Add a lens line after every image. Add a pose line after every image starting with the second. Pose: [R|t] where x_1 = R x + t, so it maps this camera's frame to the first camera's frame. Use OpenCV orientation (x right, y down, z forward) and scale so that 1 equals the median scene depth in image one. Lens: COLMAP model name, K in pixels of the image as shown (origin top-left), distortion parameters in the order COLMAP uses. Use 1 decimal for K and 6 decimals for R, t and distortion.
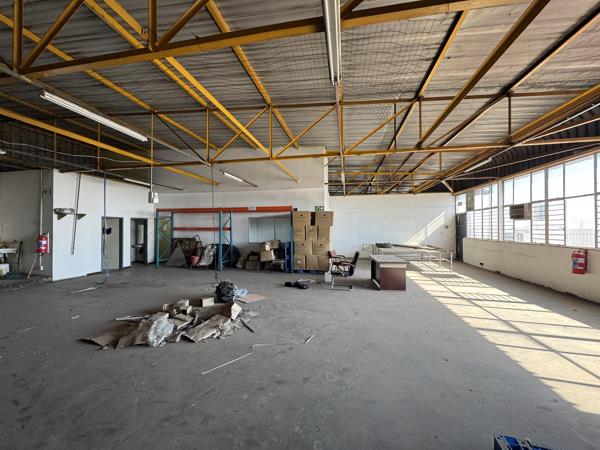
lens RADIAL K [[235.9, 0, 305.1], [0, 235.9, 223.8], [0, 0, 1]] dist [-0.001844, -0.000281]
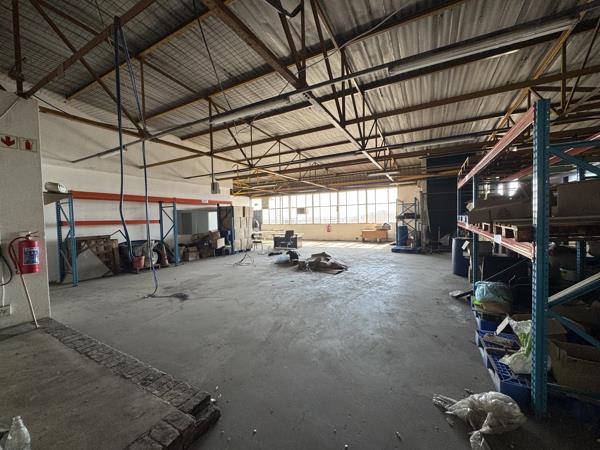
lens RADIAL K [[235.9, 0, 305.4], [0, 235.9, 227.3], [0, 0, 1]] dist [-0.001844, -0.000281]
pose [[0.304587, -0.042553, 0.951533, -1.529328], [0.010566, 0.999091, 0.041298, 0.019989], [-0.952426, -0.002525, 0.304760, 0.329913]]
